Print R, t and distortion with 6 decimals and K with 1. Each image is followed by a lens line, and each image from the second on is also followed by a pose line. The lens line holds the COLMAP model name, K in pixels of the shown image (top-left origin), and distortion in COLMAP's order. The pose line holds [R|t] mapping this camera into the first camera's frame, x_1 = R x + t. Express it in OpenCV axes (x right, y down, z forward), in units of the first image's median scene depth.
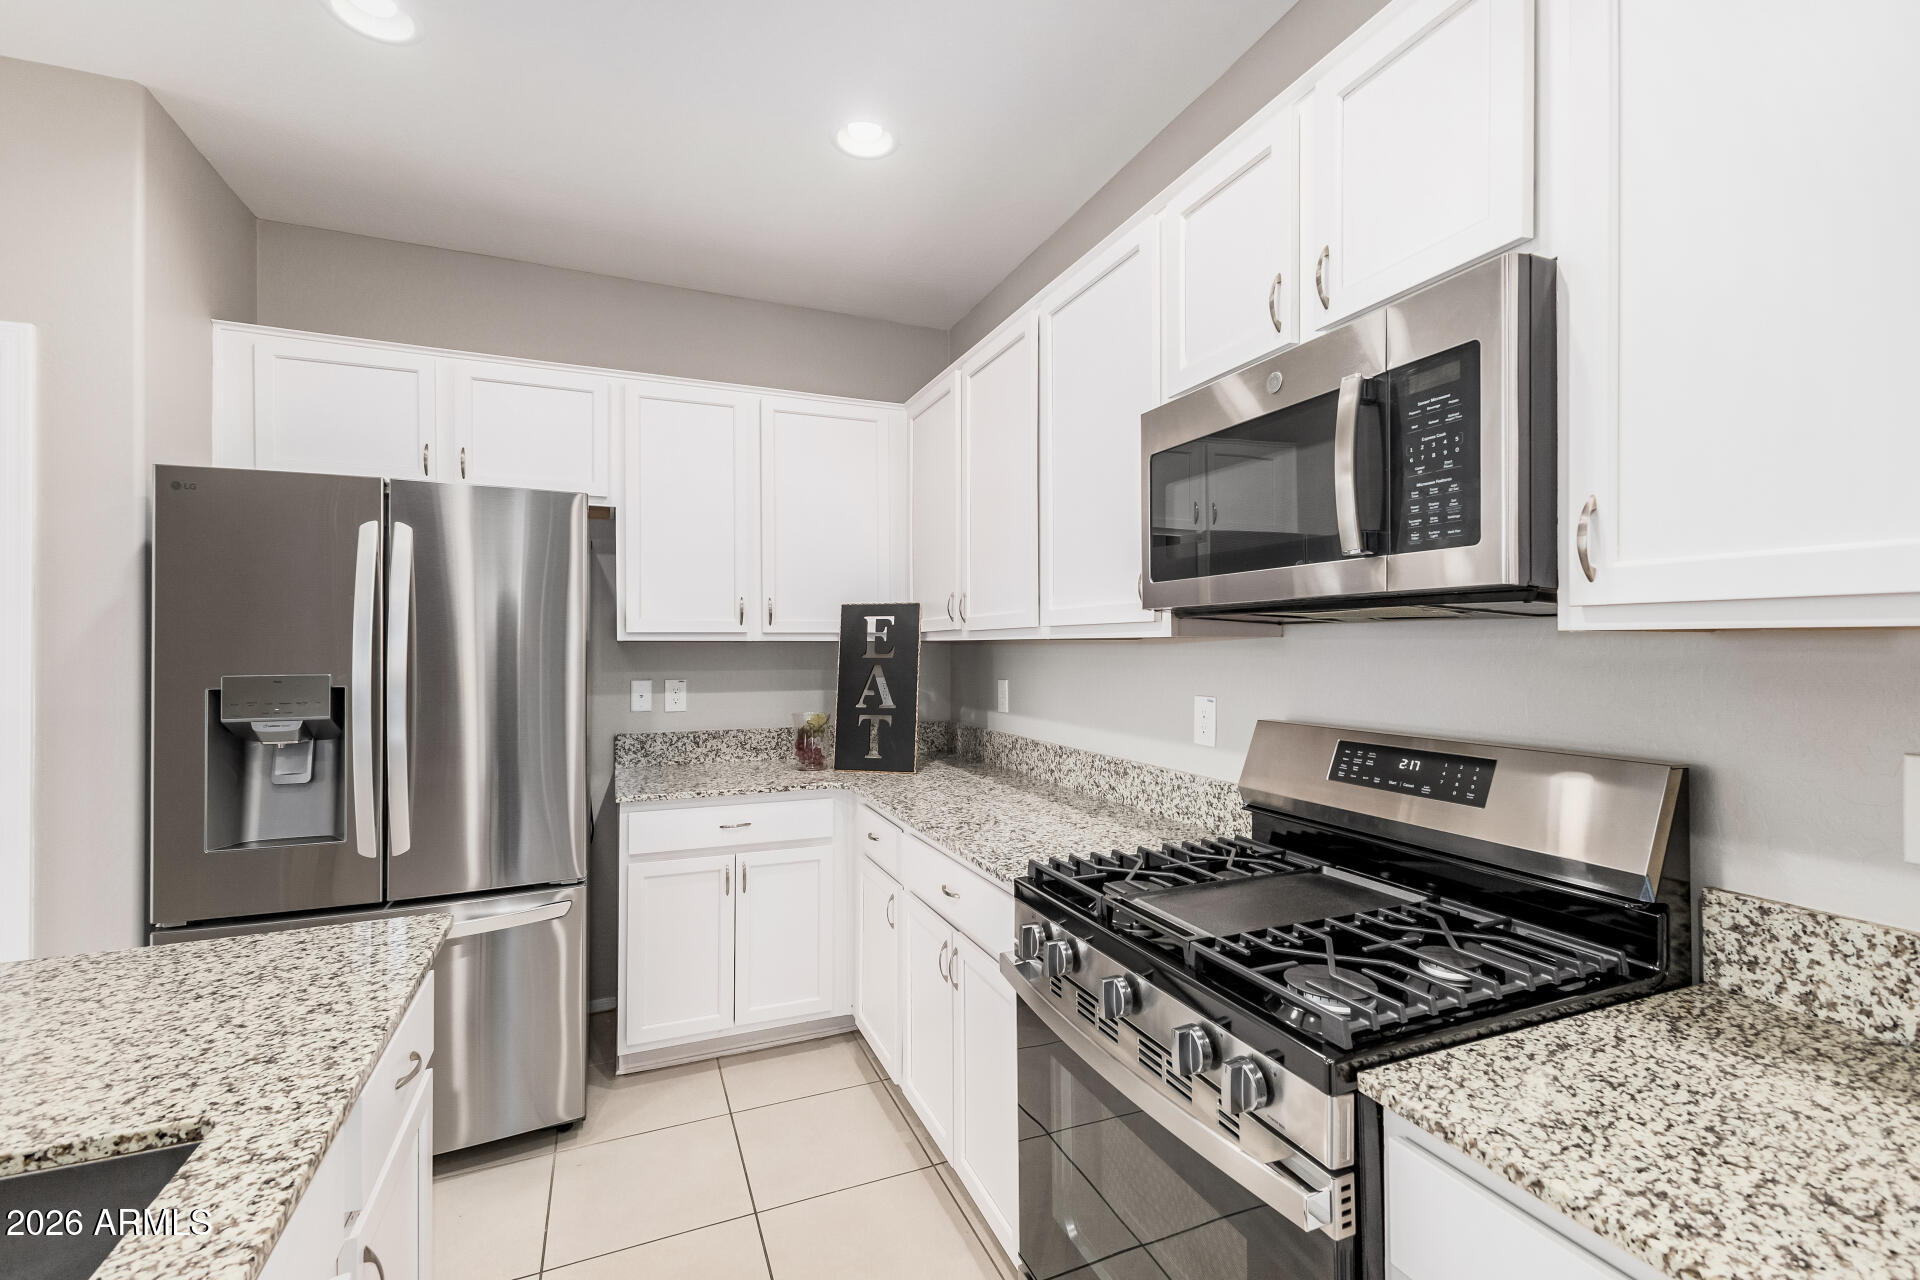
lens RADIAL K [[830.6, 0, 965.2], [0, 830.6, 640.8], [0, 0, 1]] dist [0.007641, -0.001848]
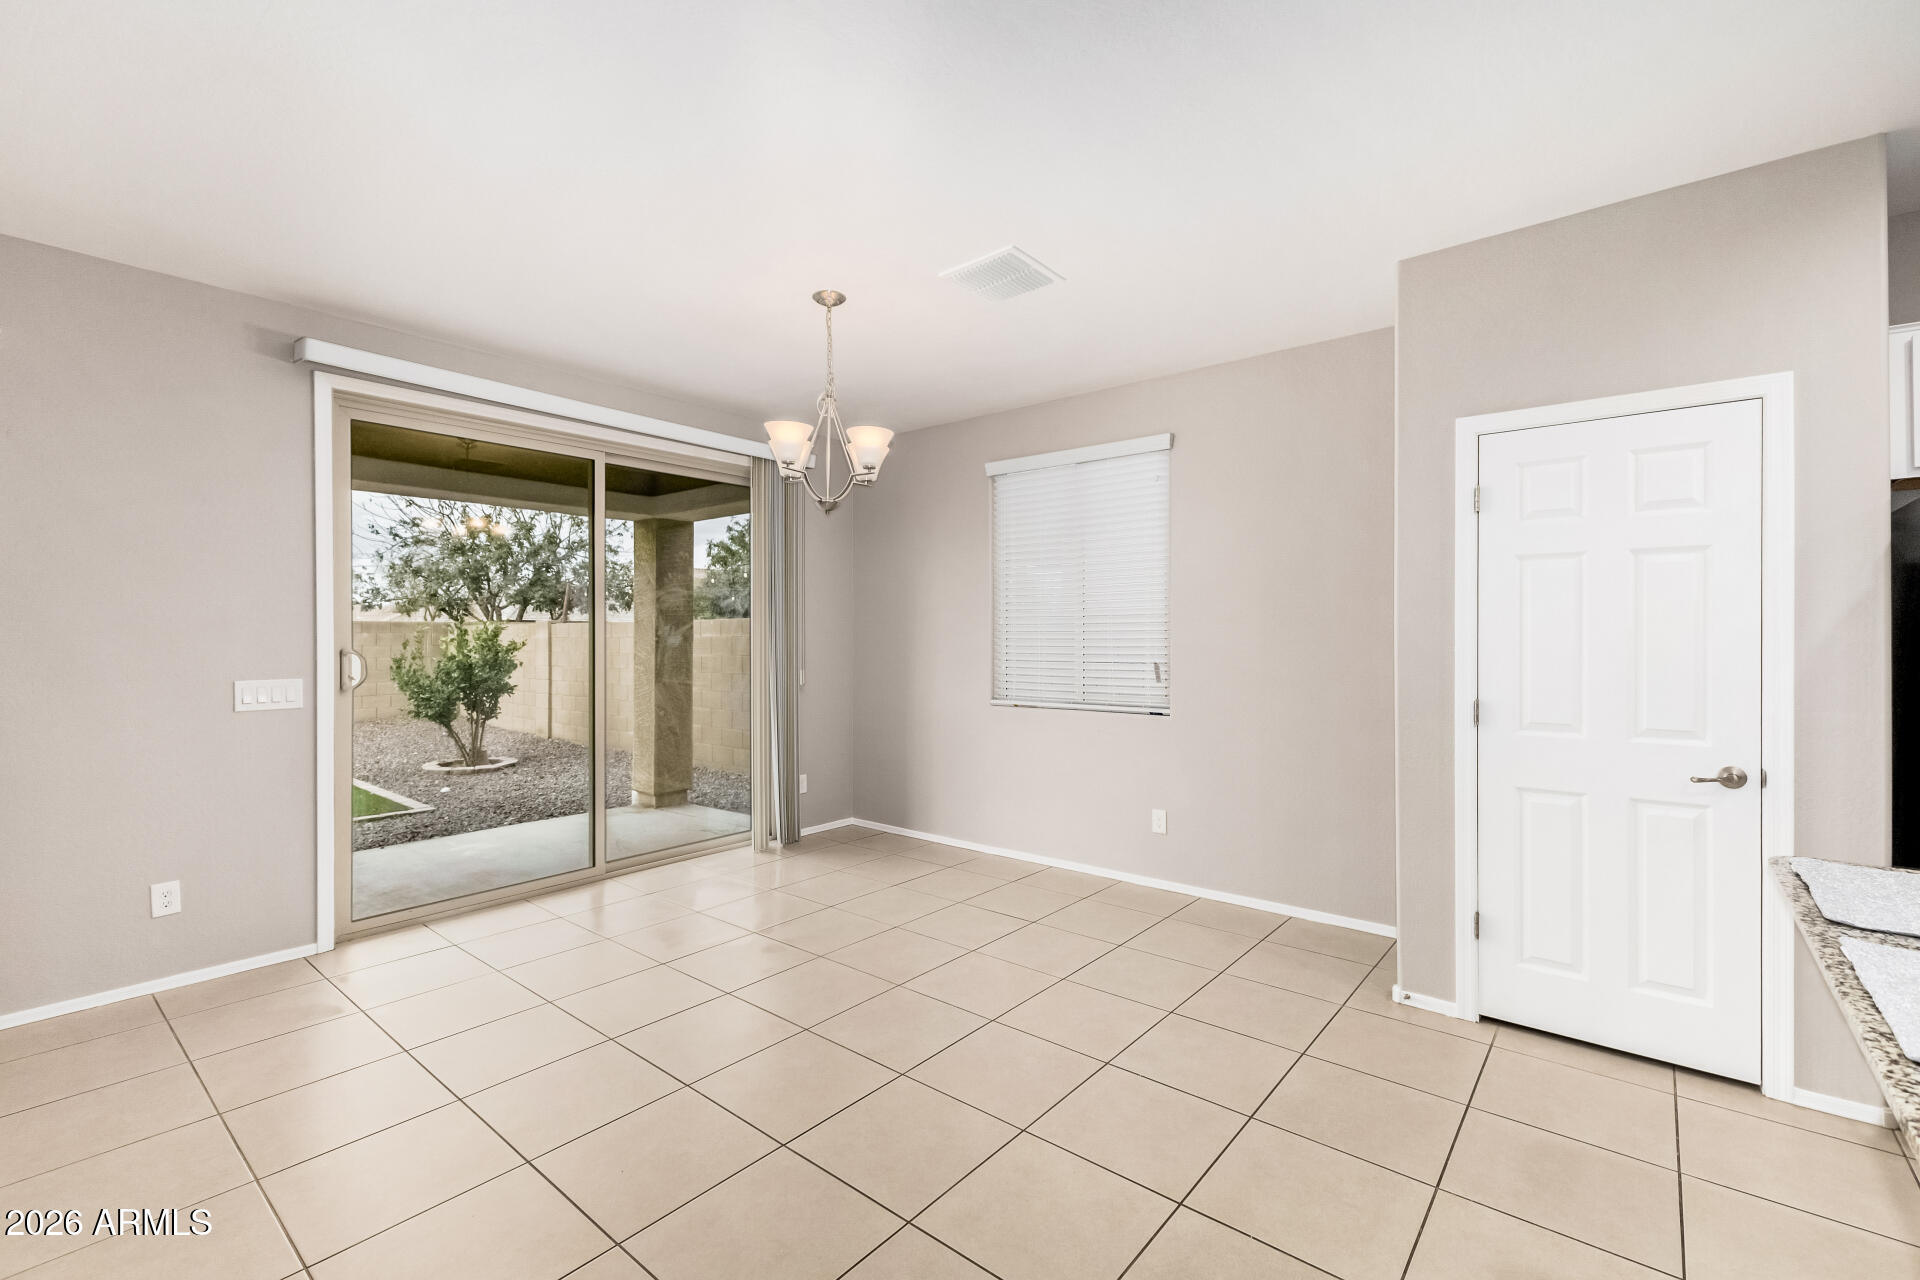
lens RADIAL K [[830.6, 0, 950.2], [0, 830.6, 637.0], [0, 0, 1]] dist [0.007641, -0.001848]
pose [[0.443296, 0.003456, -0.896369, -0.471775], [0.002119, 0.999986, 0.004903, 0.004124], [0.896373, -0.004073, 0.443282, -0.559655]]
